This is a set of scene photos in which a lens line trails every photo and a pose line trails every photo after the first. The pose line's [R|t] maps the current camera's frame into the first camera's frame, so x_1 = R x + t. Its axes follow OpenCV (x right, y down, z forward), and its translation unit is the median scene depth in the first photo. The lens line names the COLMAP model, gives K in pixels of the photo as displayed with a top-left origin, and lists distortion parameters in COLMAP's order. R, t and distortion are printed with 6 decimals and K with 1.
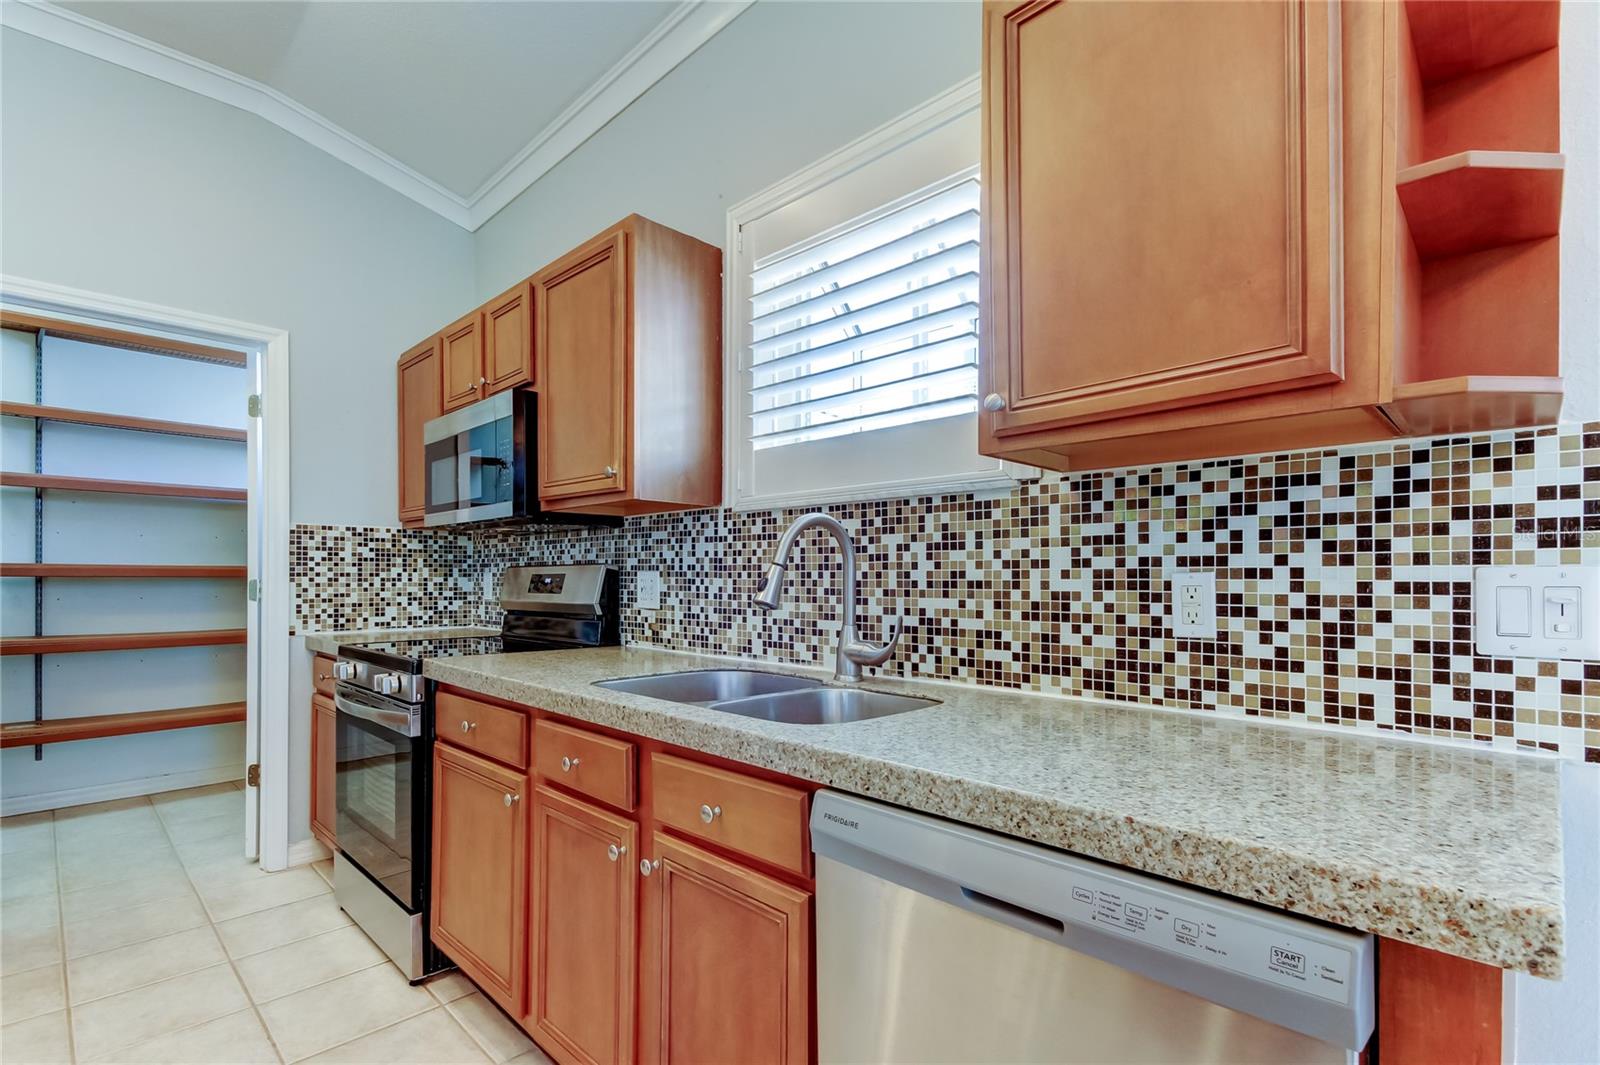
lens RADIAL K [[749.9, 0, 797.5], [0, 749.9, 573.1], [0, 0, 1]] dist [0.017649, 0.000367]
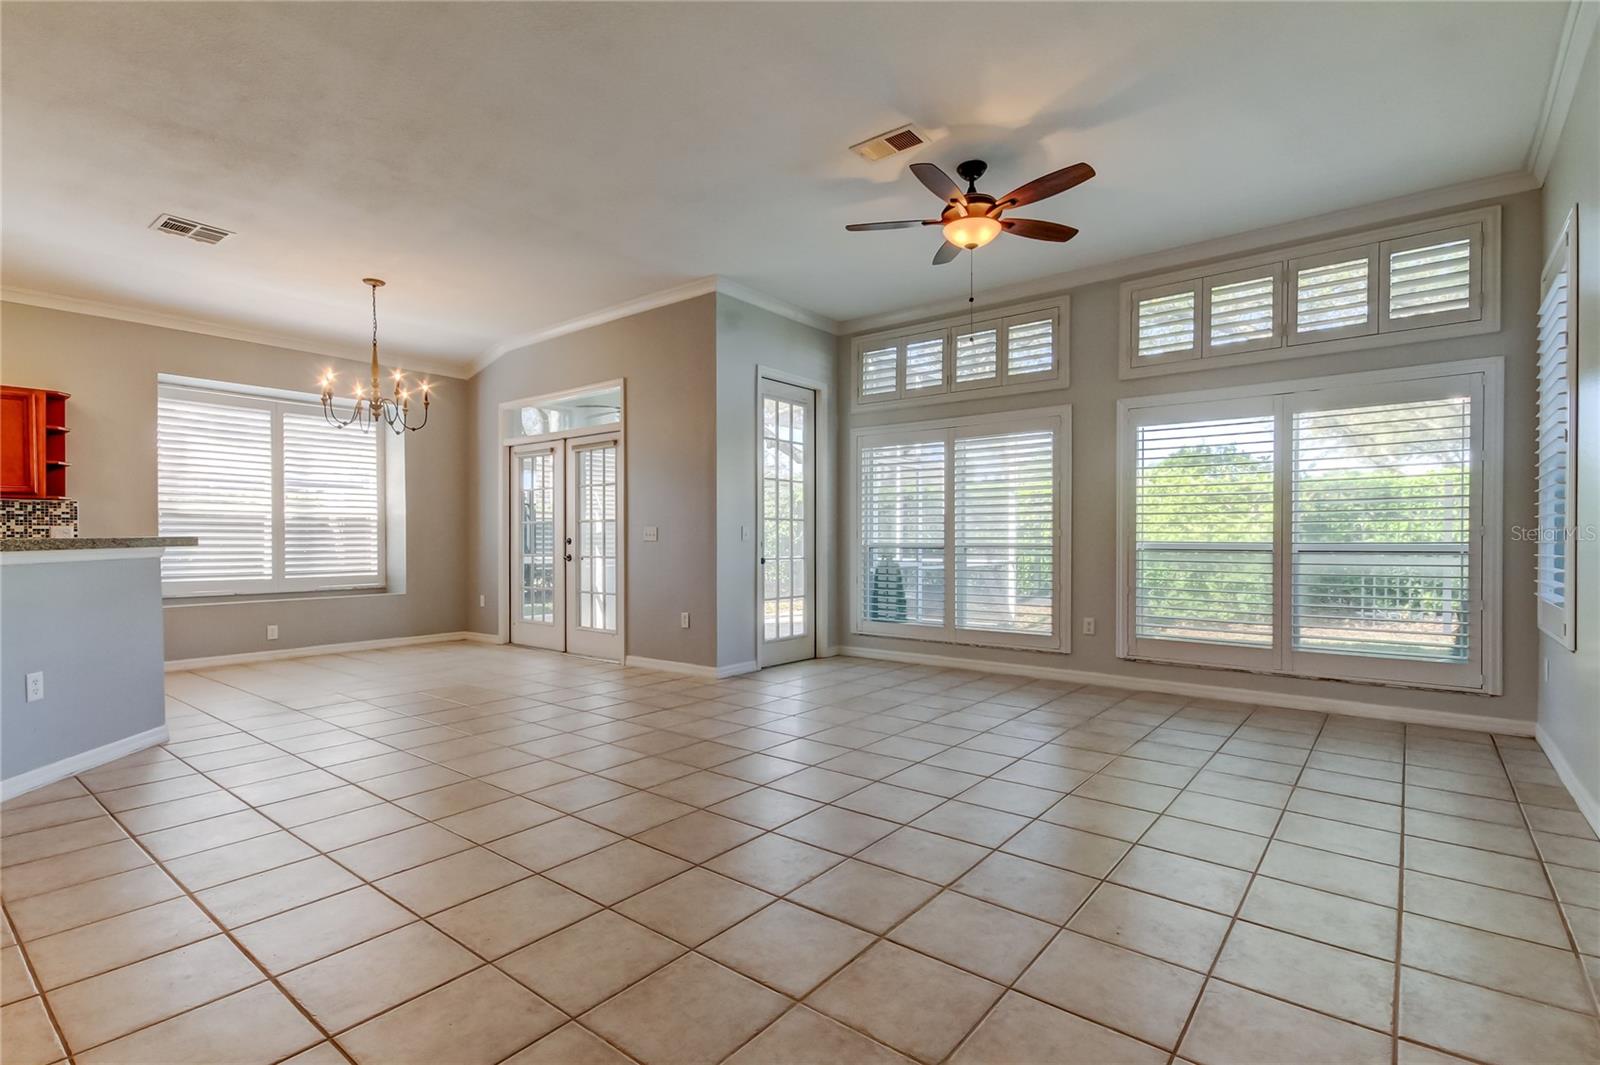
lens RADIAL K [[753.2, 0, 787.8], [0, 753.2, 551.0], [0, 0, 1]] dist [0.034449, -0.010147]
pose [[-0.103101, -0.015866, 0.994544, -1.676291], [-0.001630, 0.999874, 0.015782, 0.024589], [-0.994670, 0.000006, -0.103114, -1.197929]]
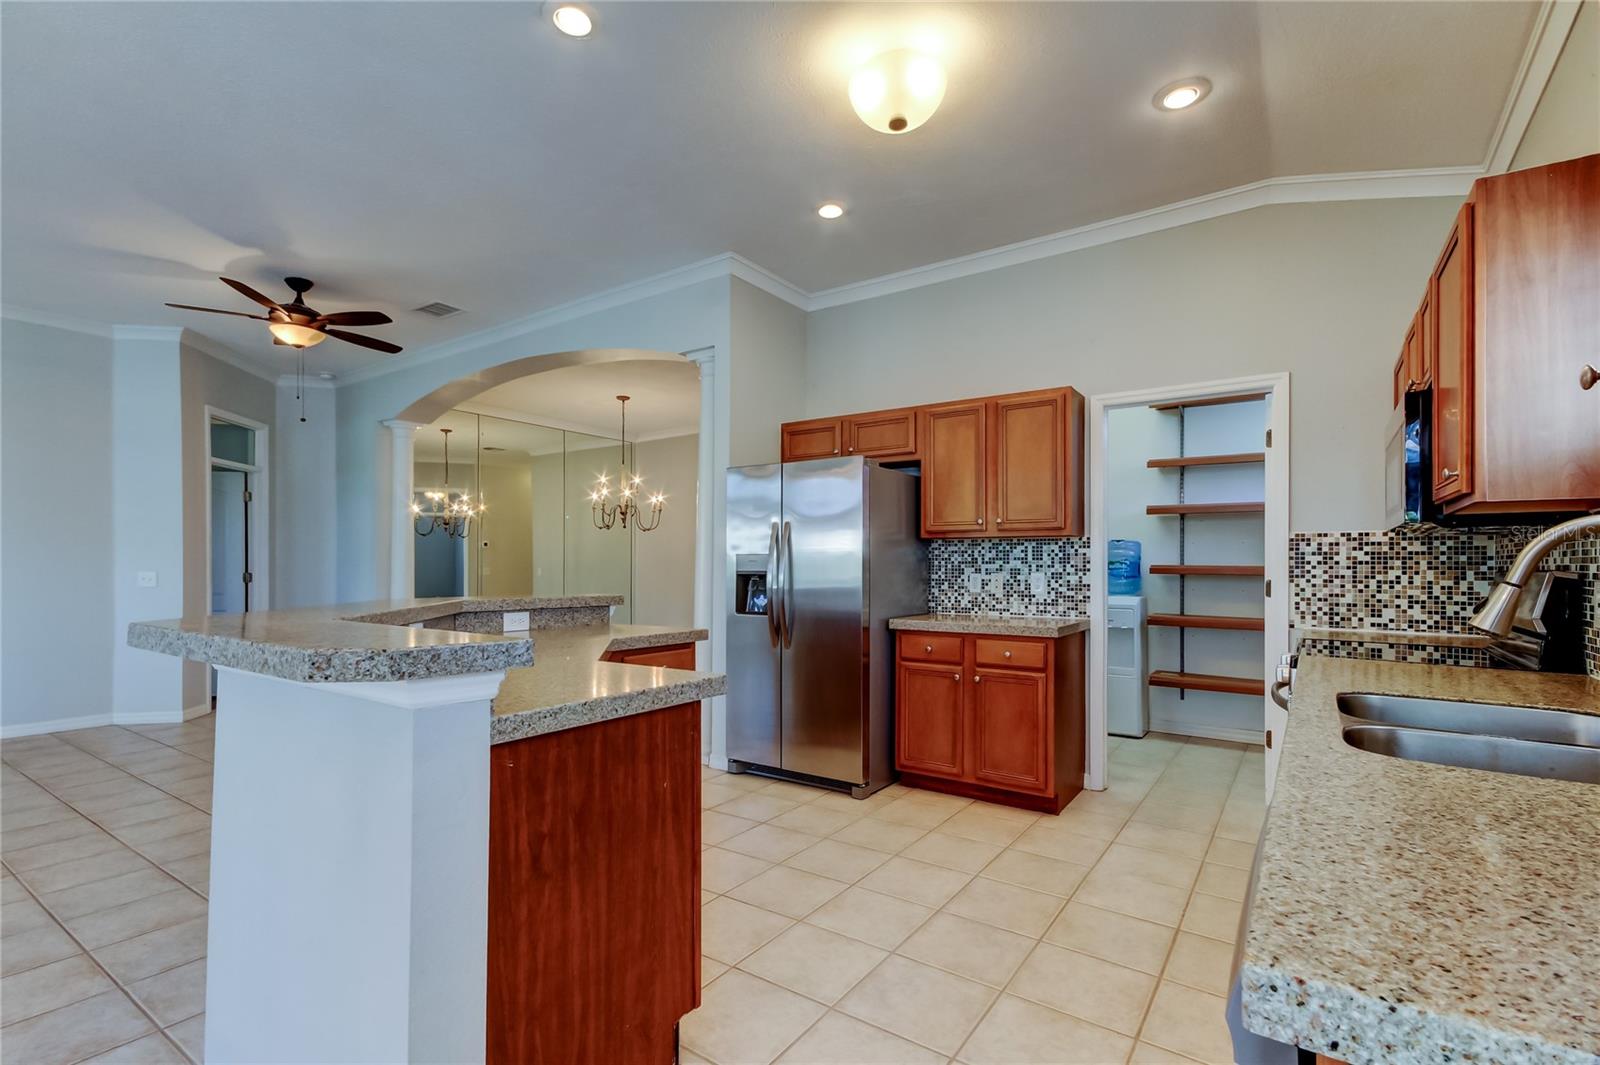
lens RADIAL K [[749.9, 0, 797.5], [0, 749.9, 573.1], [0, 0, 1]] dist [0.017649, 0.000367]
pose [[0.171289, 0.011909, -0.985149, 0.347091], [0.001466, 0.999923, 0.012343, -0.018036], [0.985220, -0.003558, 0.171259, 0.039051]]
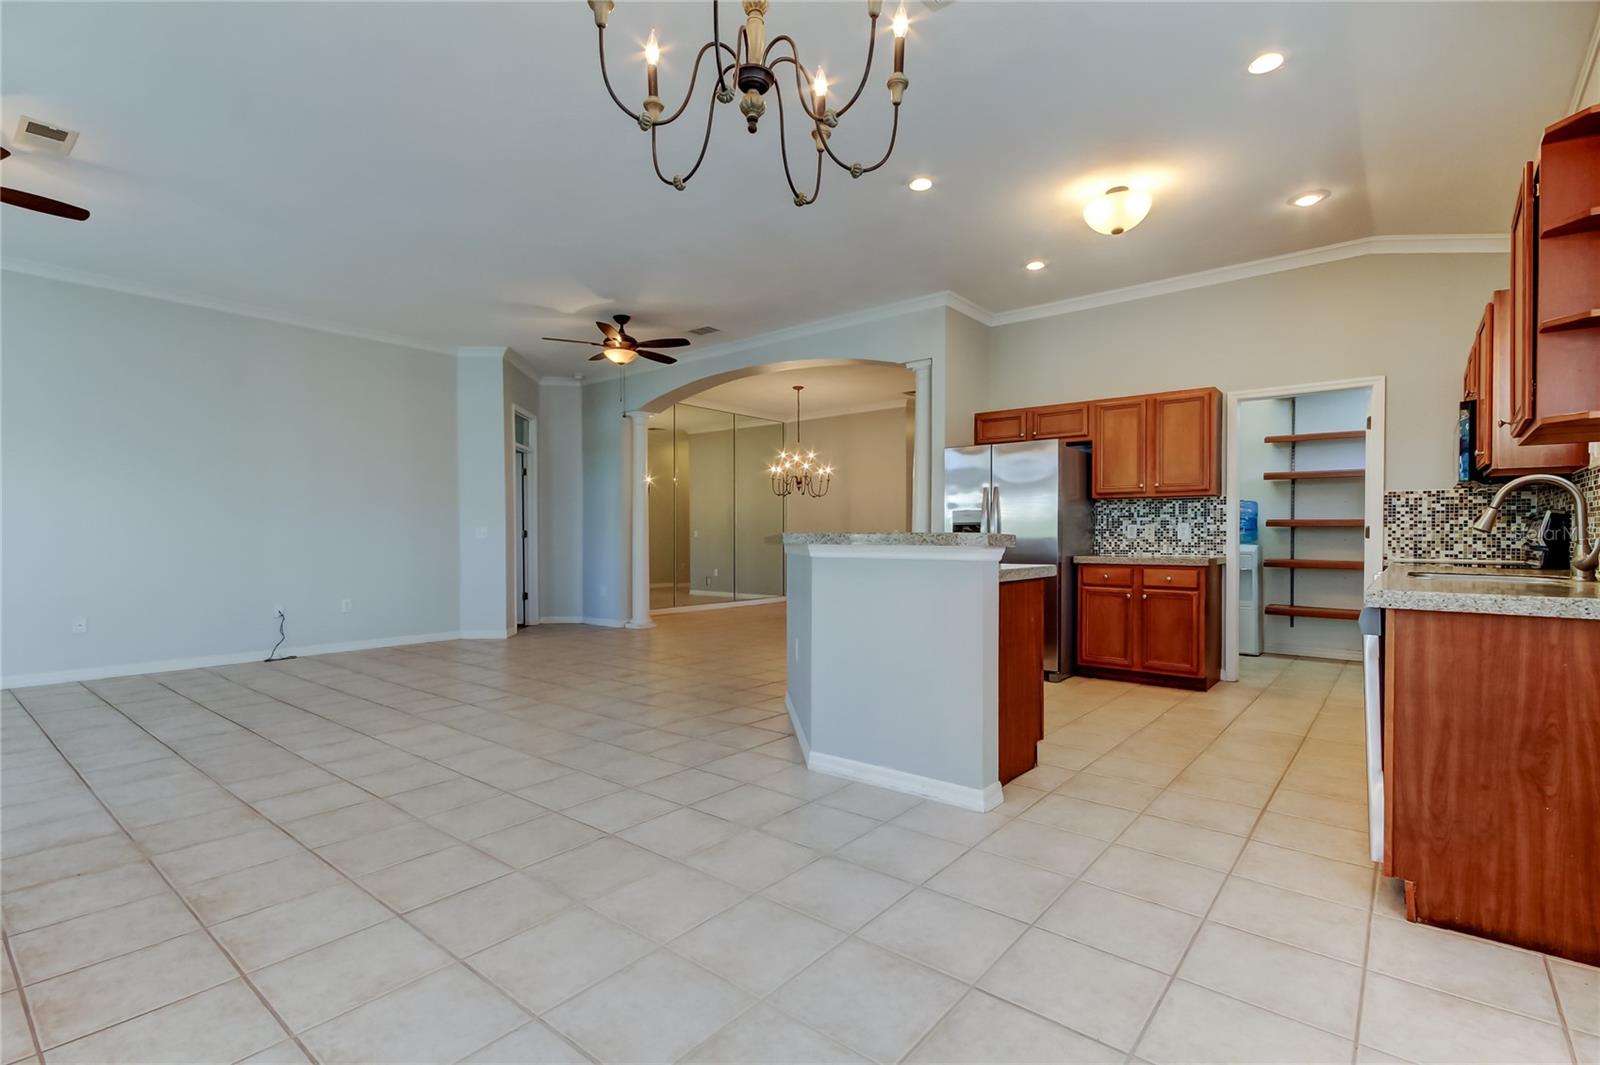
lens RADIAL K [[753.2, 0, 787.8], [0, 753.2, 551.0], [0, 0, 1]] dist [0.034449, -0.010147]
pose [[0.085951, 0.021460, -0.996068, 0.852520], [0.001739, 0.999763, 0.021690, 0.024833], [0.996298, -0.003597, 0.085893, -0.424826]]
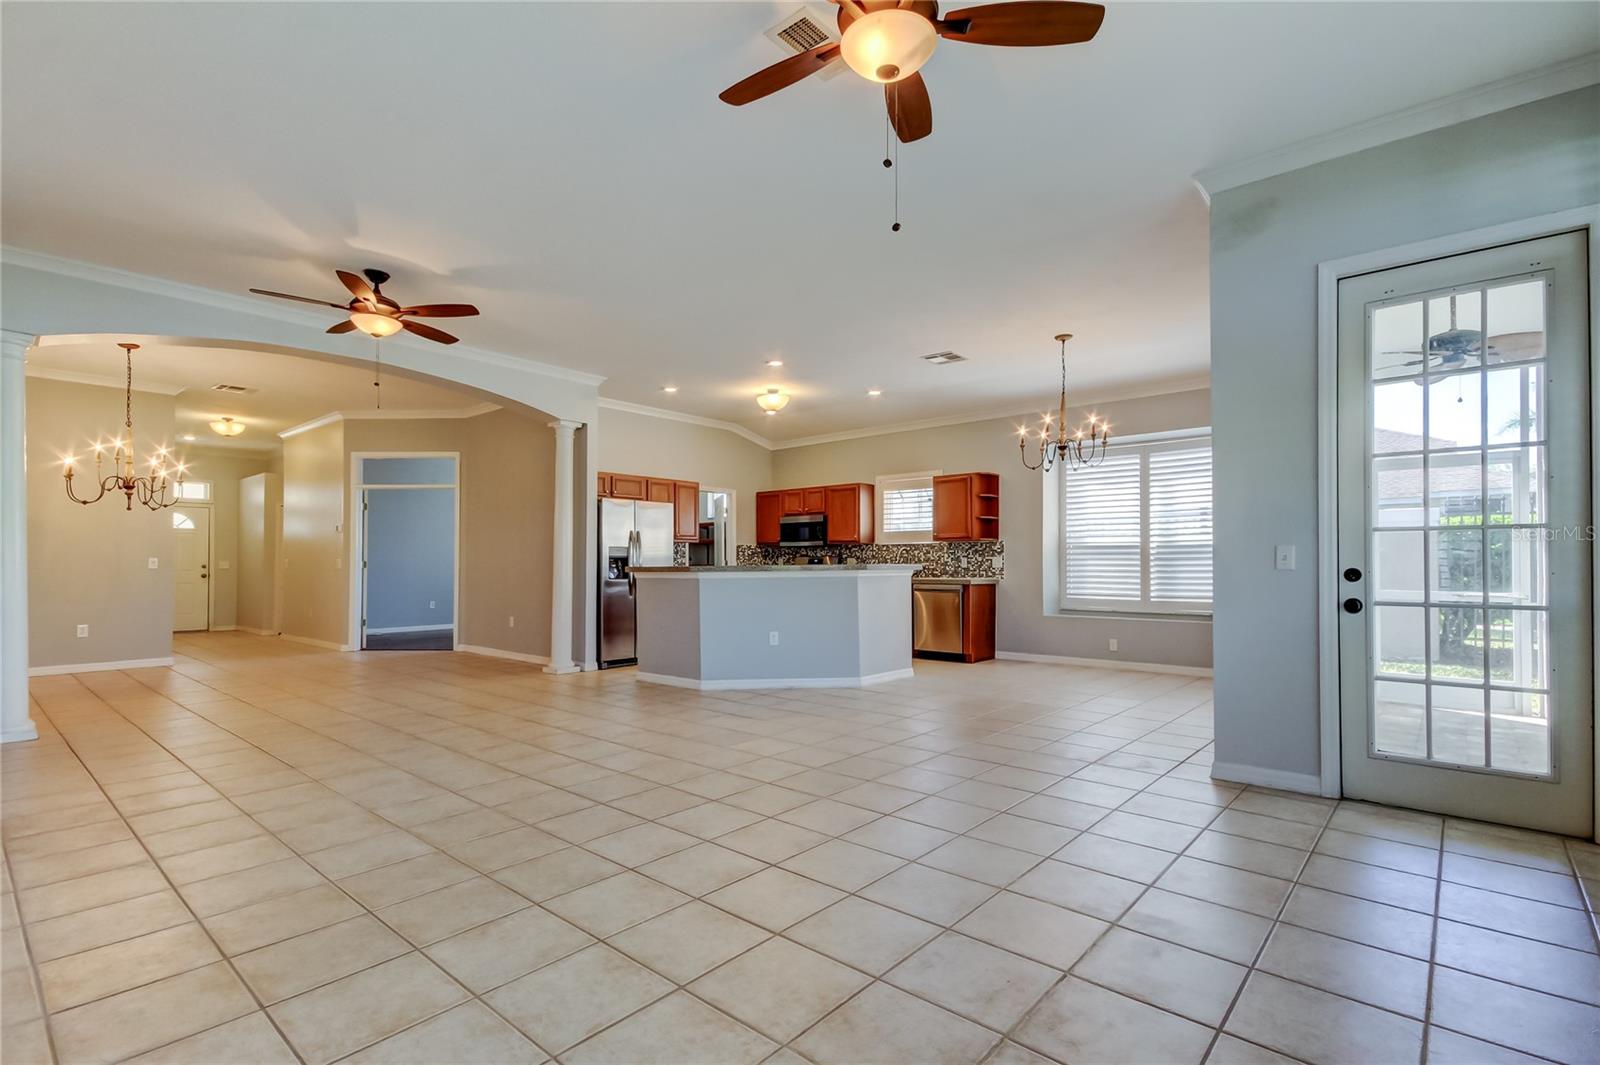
lens RADIAL K [[753.2, 0, 787.8], [0, 753.2, 551.0], [0, 0, 1]] dist [0.034449, -0.010147]
pose [[0.998334, 0.002068, 0.057669, -0.608480], [-0.001080, 0.999852, -0.017152, 0.022930], [-0.057696, 0.017061, 0.998188, -2.382761]]
